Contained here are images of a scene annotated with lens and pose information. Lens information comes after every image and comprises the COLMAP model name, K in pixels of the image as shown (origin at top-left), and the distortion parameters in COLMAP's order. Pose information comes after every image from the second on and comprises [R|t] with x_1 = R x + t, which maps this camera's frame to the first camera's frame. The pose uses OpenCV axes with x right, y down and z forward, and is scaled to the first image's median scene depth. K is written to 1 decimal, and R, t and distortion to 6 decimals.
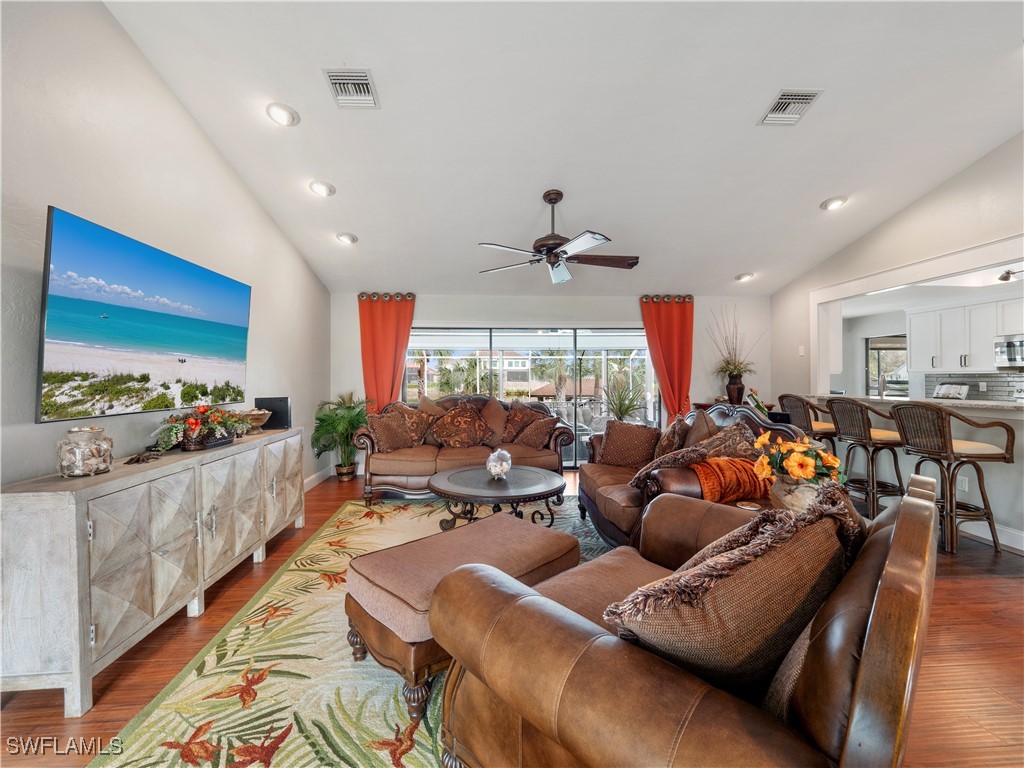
lens RADIAL K [[432.7, 0, 524.9], [0, 432.7, 382.8], [0, 0, 1]] dist [0.014551, 0.000127]
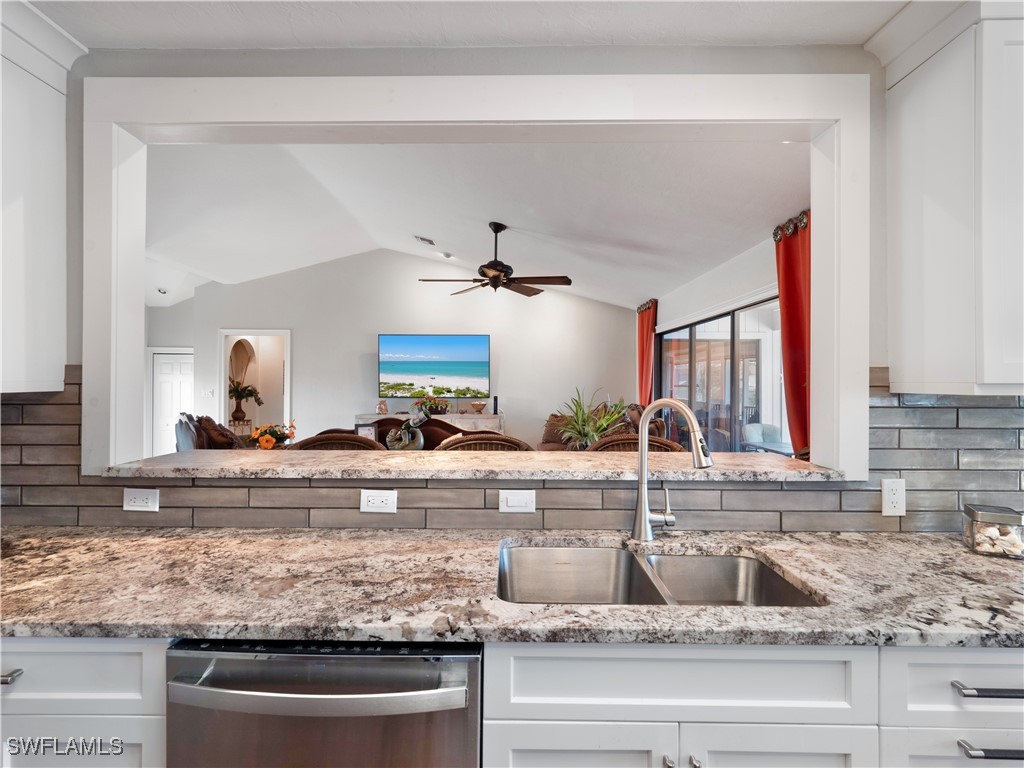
lens RADIAL K [[515.7, 0, 498.8], [0, 515.7, 376.1], [0, 0, 1]] dist [-0.001631, -0.000559]
pose [[-0.101216, -0.003530, -0.994858, 1.936864], [-0.013691, 0.999904, -0.002155, -0.054636], [0.994770, 0.013402, -0.101254, 1.596869]]
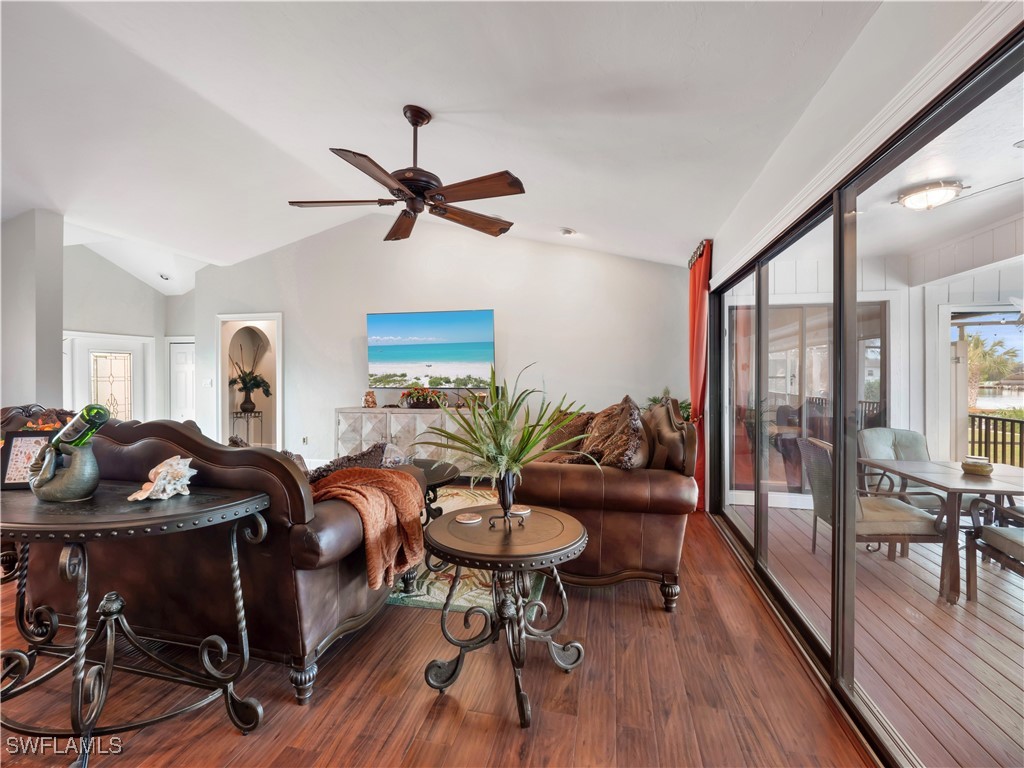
lens RADIAL K [[444.1, 0, 507.1], [0, 444.1, 374.7], [0, 0, 1]] dist [-0.001041, -0.000534]
pose [[-0.313728, 0.004715, -0.949501, 0.988375], [-0.006785, 0.999951, 0.007207, -0.017047], [0.949489, 0.008704, -0.313681, 1.913658]]
